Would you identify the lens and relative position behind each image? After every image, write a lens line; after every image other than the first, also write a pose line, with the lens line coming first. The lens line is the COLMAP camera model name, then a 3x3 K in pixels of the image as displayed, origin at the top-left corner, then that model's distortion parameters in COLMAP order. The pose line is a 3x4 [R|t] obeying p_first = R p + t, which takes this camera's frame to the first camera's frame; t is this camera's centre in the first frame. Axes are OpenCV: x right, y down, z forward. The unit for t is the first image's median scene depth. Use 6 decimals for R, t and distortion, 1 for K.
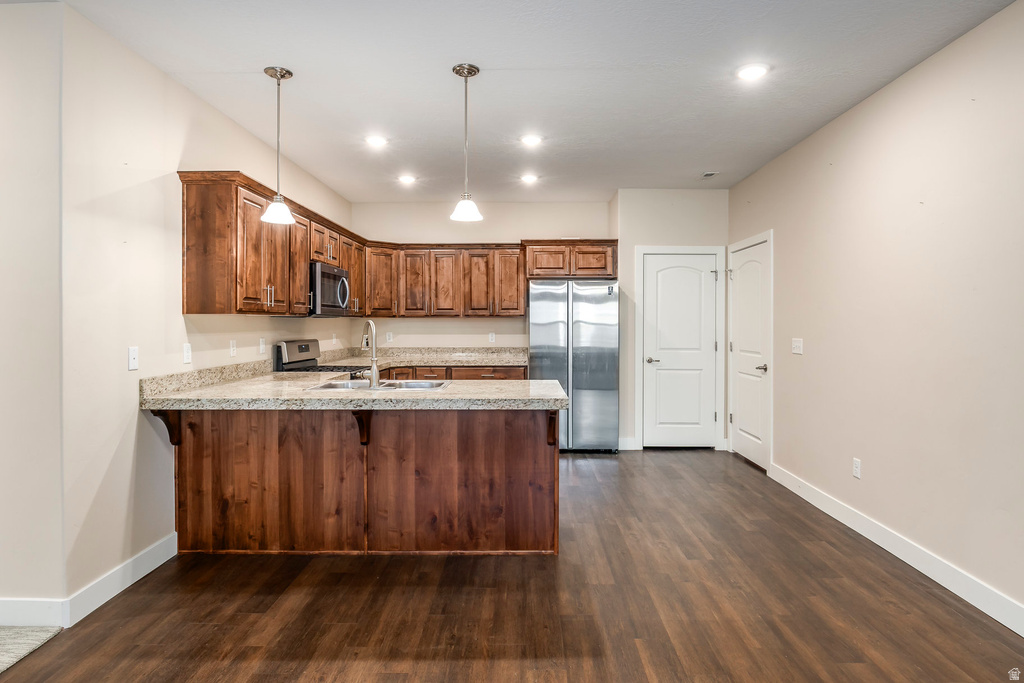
lens RADIAL K [[589.1, 0, 517.3], [0, 589.1, 329.0], [0, 0, 1]] dist [-0.006244, 0.001606]
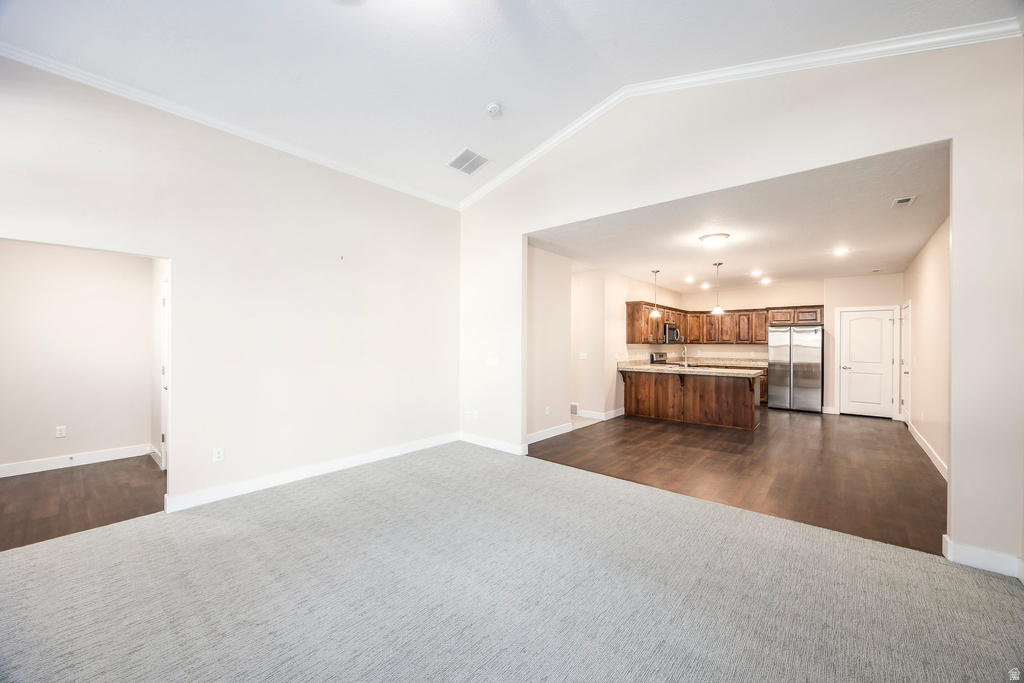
lens RADIAL K [[393.6, 0, 515.4], [0, 393.6, 343.3], [0, 0, 1]] dist [-0.000286, 0.000569]
pose [[0.773238, 0.004729, -0.634098, 0.271887], [-0.013048, 0.999879, -0.008454, -0.001069], [0.633981, 0.014811, 0.773206, -0.844569]]
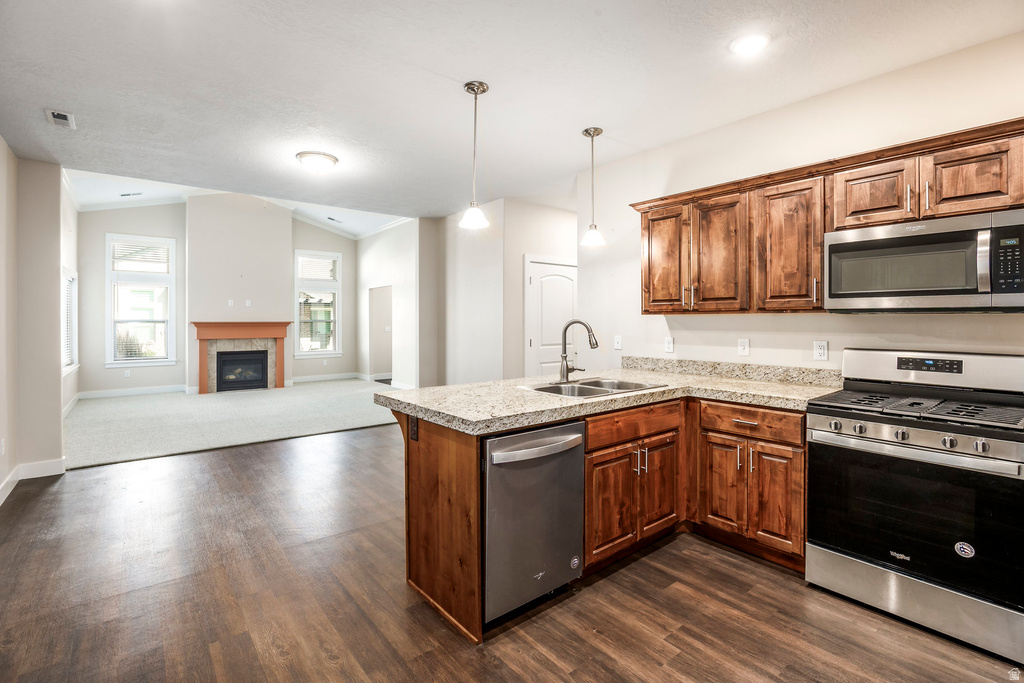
lens RADIAL K [[472.9, 0, 487.8], [0, 472.9, 322.8], [0, 0, 1]] dist [-0.015823, 0.001284]
pose [[-0.791263, 0.005811, -0.611448, 0.299778], [-0.005183, 0.999855, 0.016210, -0.016949], [0.611454, 0.015996, -0.791118, 1.182535]]
